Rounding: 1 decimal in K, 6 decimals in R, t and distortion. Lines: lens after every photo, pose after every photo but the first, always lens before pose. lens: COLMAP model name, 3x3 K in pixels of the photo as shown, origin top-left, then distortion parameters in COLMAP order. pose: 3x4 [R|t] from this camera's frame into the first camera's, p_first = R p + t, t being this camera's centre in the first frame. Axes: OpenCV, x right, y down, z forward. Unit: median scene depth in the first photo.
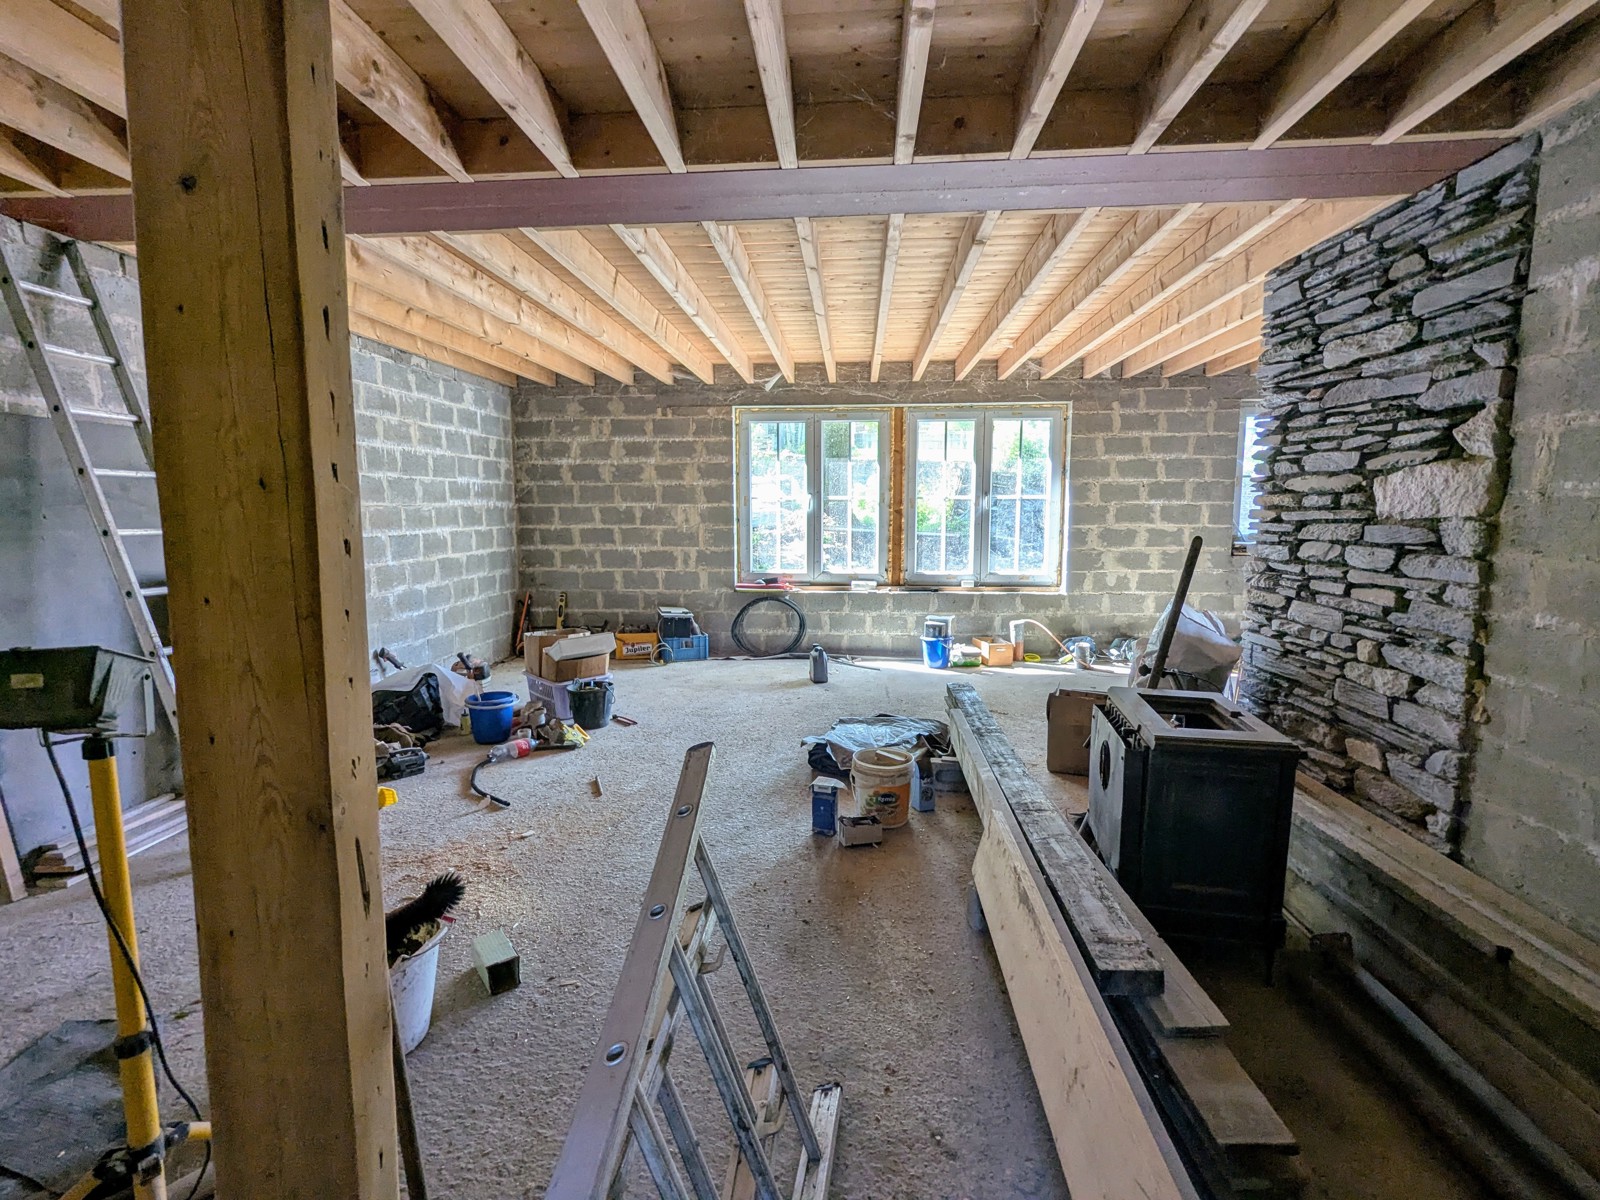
lens RADIAL K [[758.1, 0, 795.8], [0, 758.1, 595.2], [0, 0, 1]] dist [-0.004656, 0.002025]
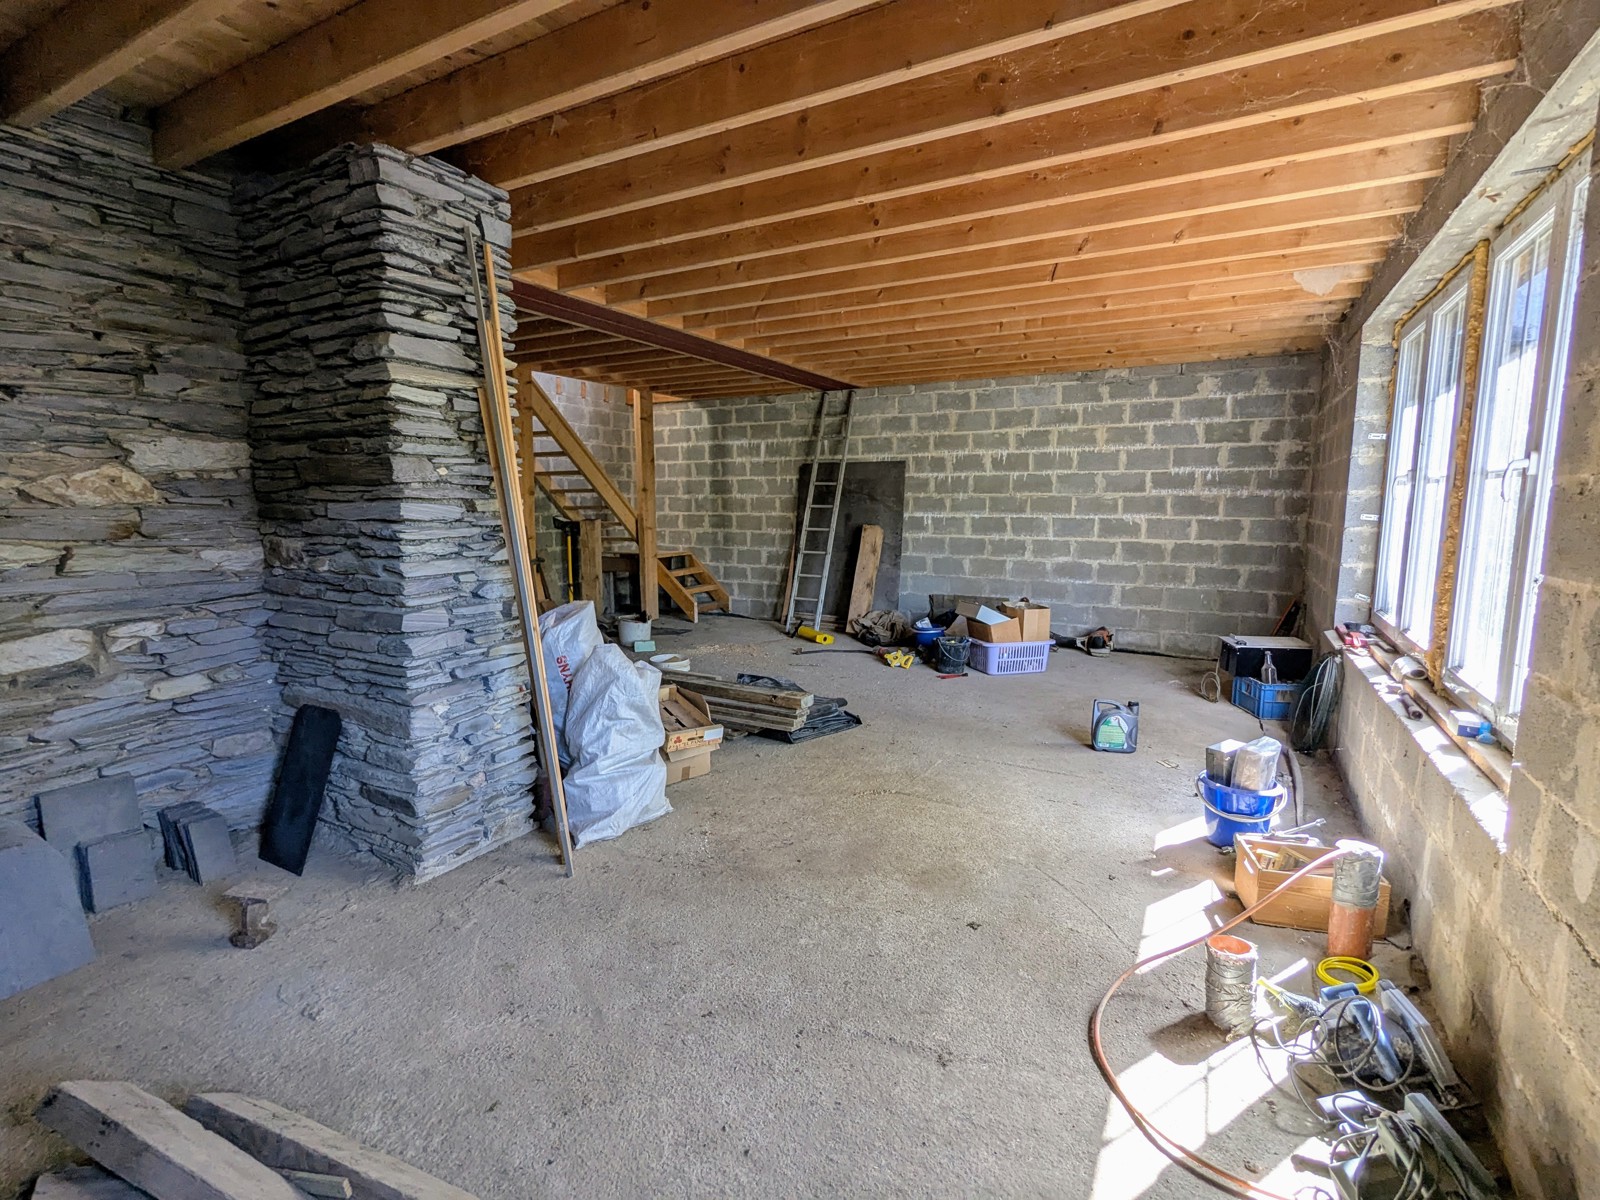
lens RADIAL K [[758.1, 0, 798.2], [0, 758.1, 598.5], [0, 0, 1]] dist [-0.004656, 0.002025]
pose [[-0.411215, 0.121358, -0.903424, 1.354310], [-0.104994, 0.978195, 0.179192, -0.205019], [0.905471, 0.168540, -0.389507, 1.772899]]
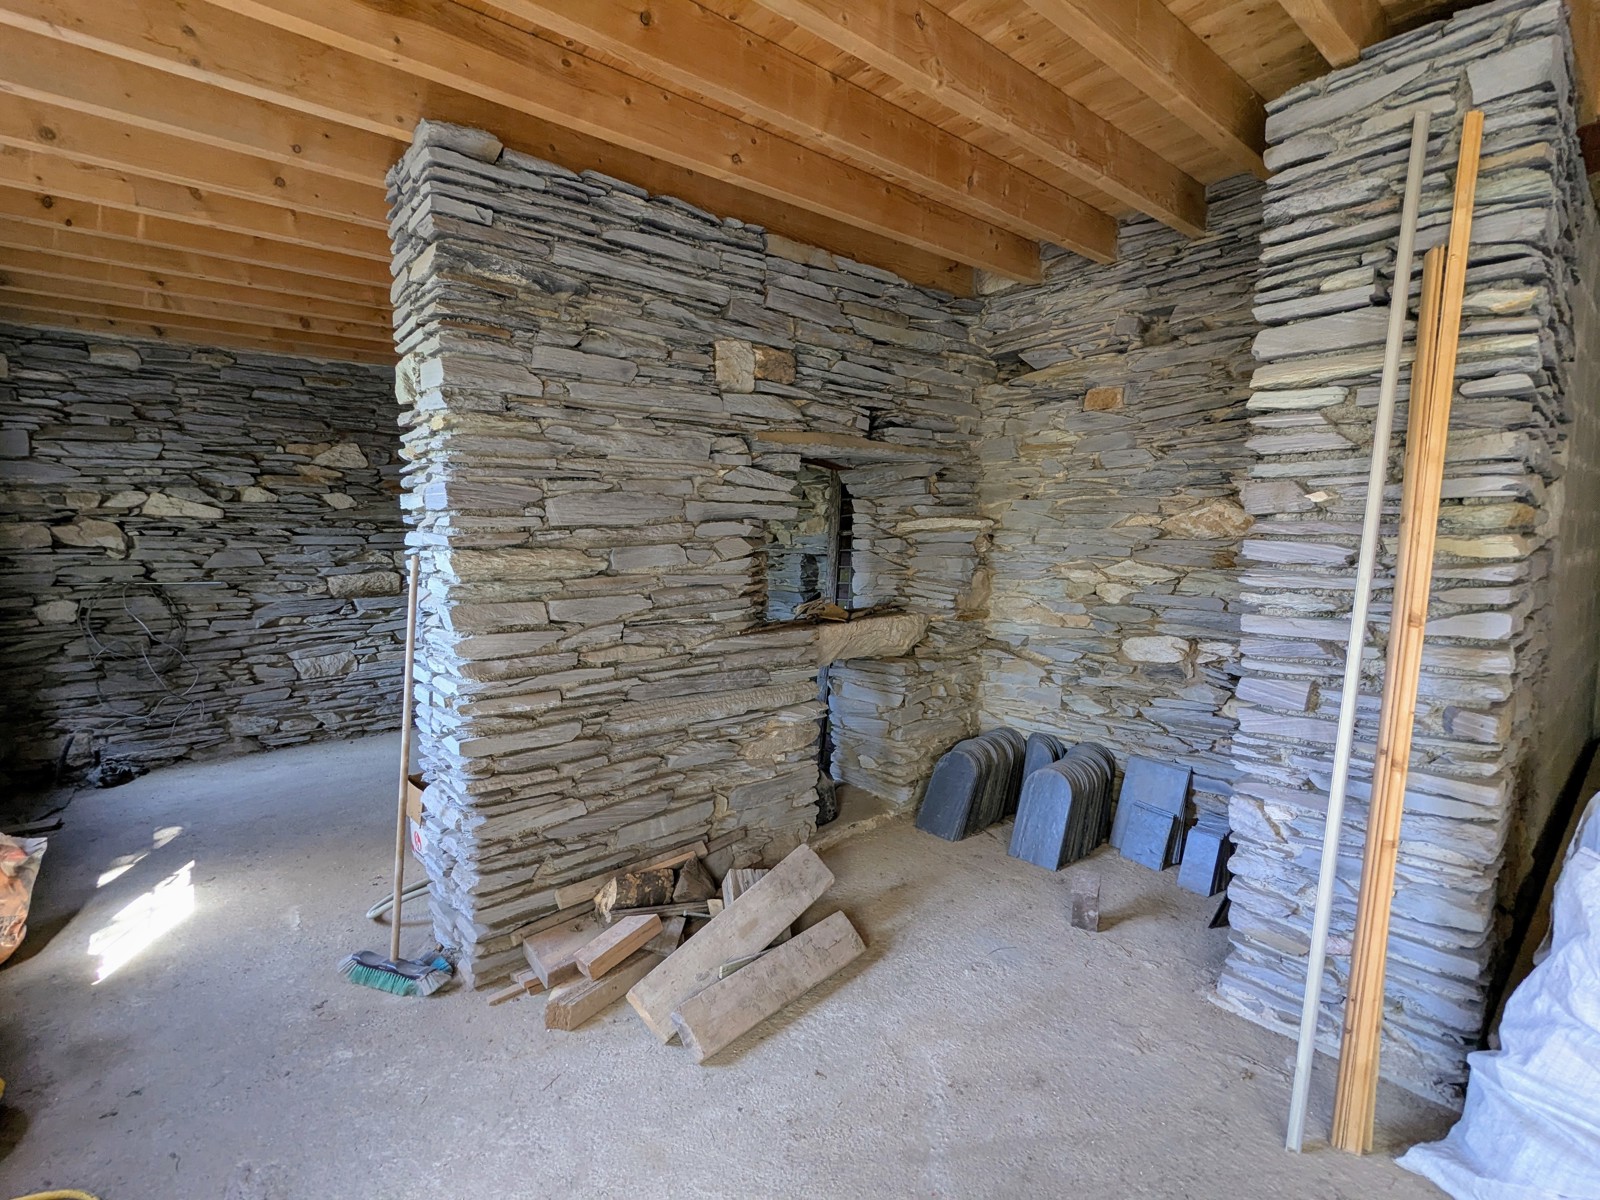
lens RADIAL K [[758.1, 0, 798.5], [0, 758.1, 601.3], [0, 0, 1]] dist [-0.004656, 0.002025]
pose [[-0.707489, -0.060548, 0.704126, 0.651554], [0.091158, 0.980182, 0.175880, -0.213155], [-0.700821, 0.188620, -0.687948, 1.786600]]
